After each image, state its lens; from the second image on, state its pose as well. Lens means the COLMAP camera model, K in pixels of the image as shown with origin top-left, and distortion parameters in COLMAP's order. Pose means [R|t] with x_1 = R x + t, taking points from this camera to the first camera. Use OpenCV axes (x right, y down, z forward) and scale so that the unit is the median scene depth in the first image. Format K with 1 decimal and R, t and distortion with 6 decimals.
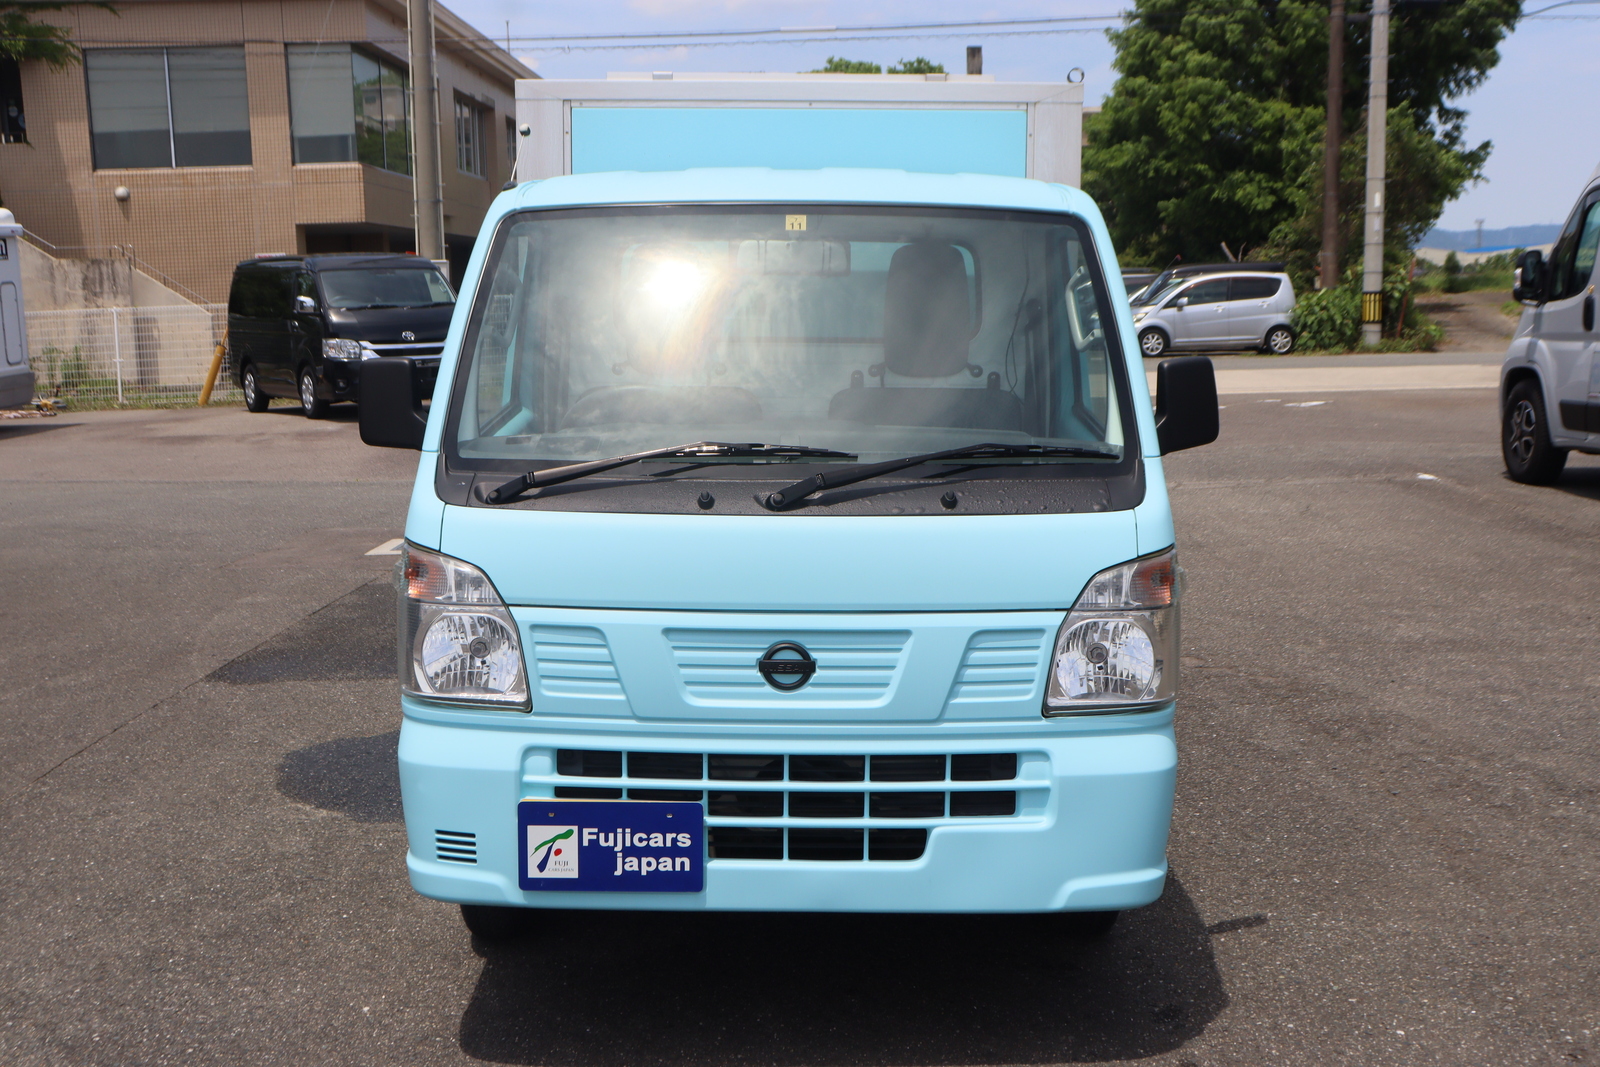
lens RADIAL K [[1815.8, 0, 800.0], [0, 1815.8, 533.5], [0, 0, 1]] dist [-0.042413, -0.014571]
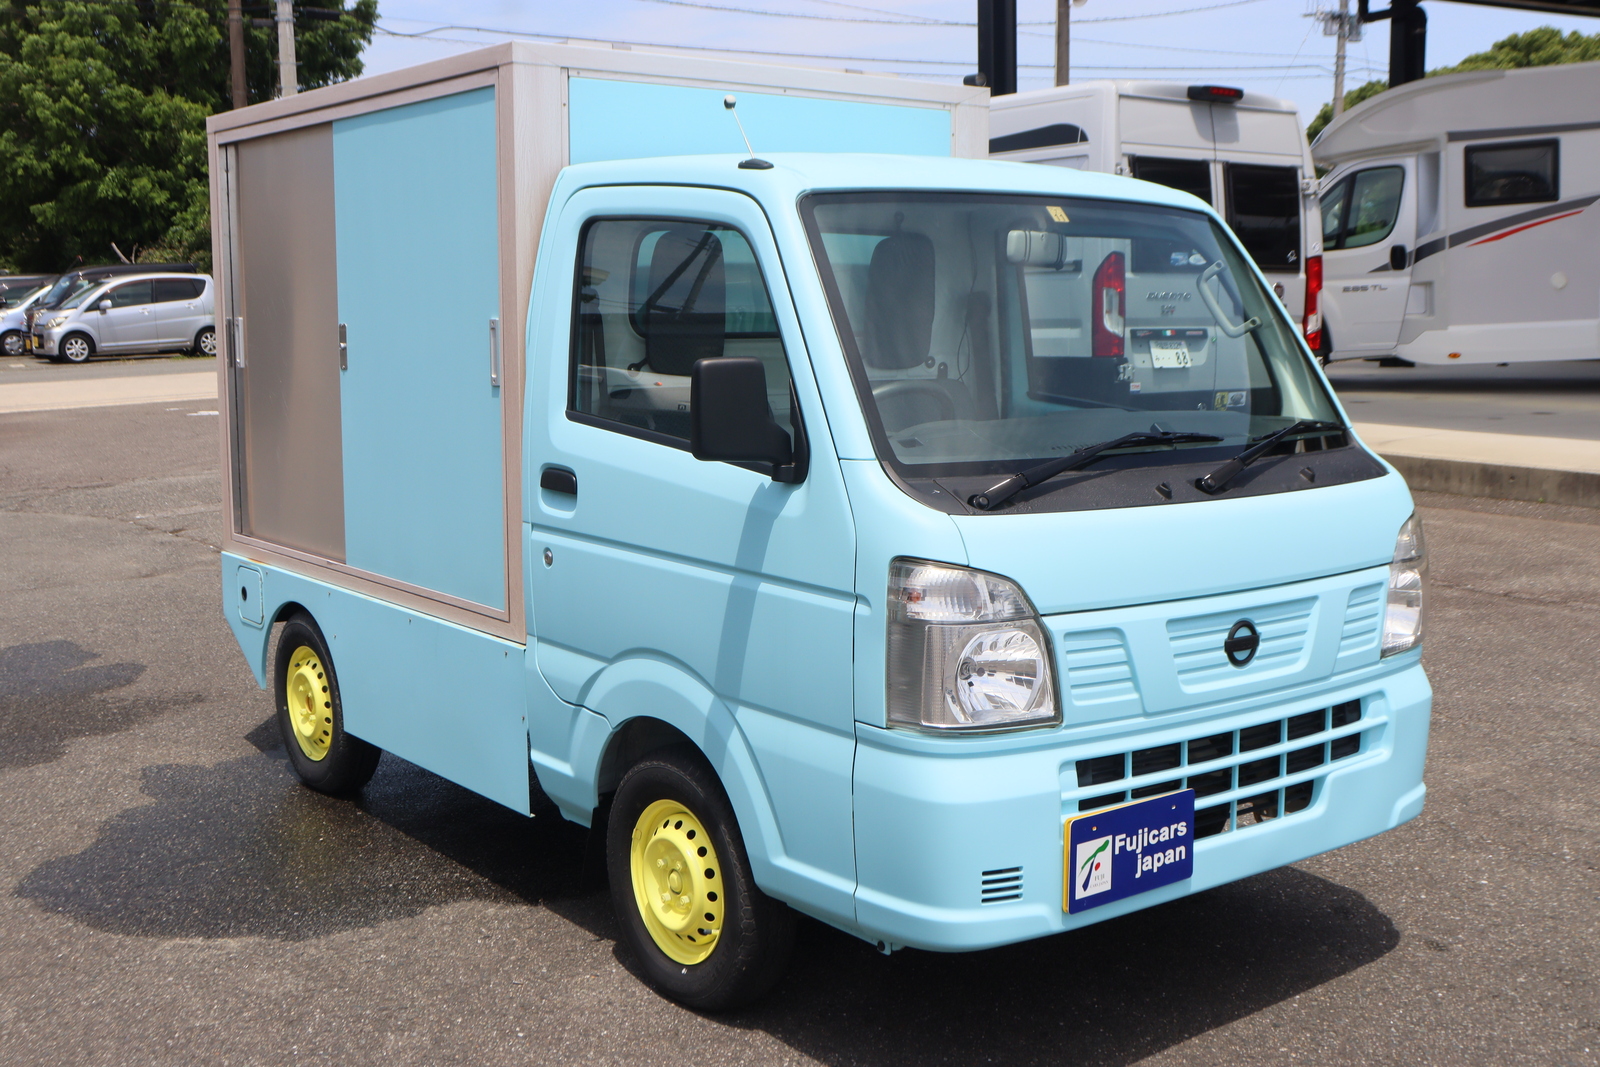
lens RADIAL K [[1785.6, 0, 800.0], [0, 1785.6, 533.5], [0, 0, 1]] dist [-0.043034, 0.016002]
pose [[0.783971, -0.085437, 0.614891, -0.818938], [0.084817, 0.995937, 0.030243, -0.041159], [-0.614976, 0.028443, 0.788032, 0.348937]]
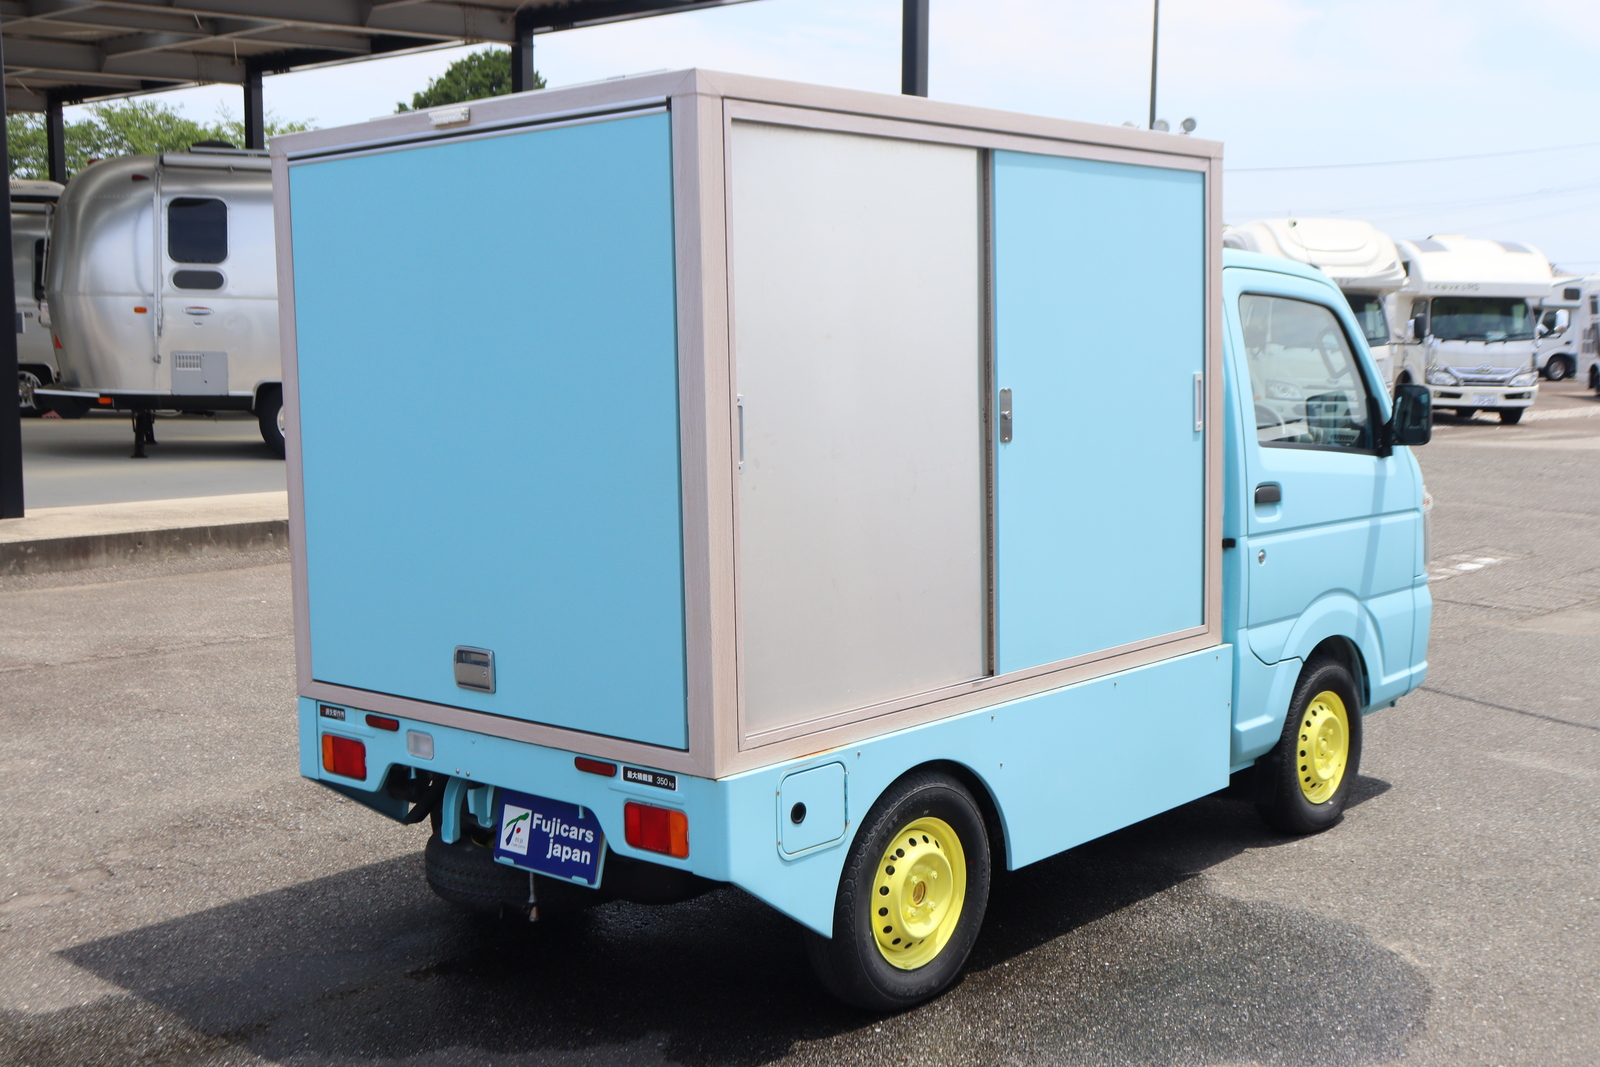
lens RADIAL K [[1821.0, 0, 800.0], [0, 1821.0, 533.5], [0, 0, 1]] dist [-0.003683, -0.005364]
pose [[-0.753000, -0.059069, 0.655364, -0.935095], [0.100806, 0.973851, 0.203598, -0.372657], [-0.650253, 0.219374, -0.727355, 2.730729]]
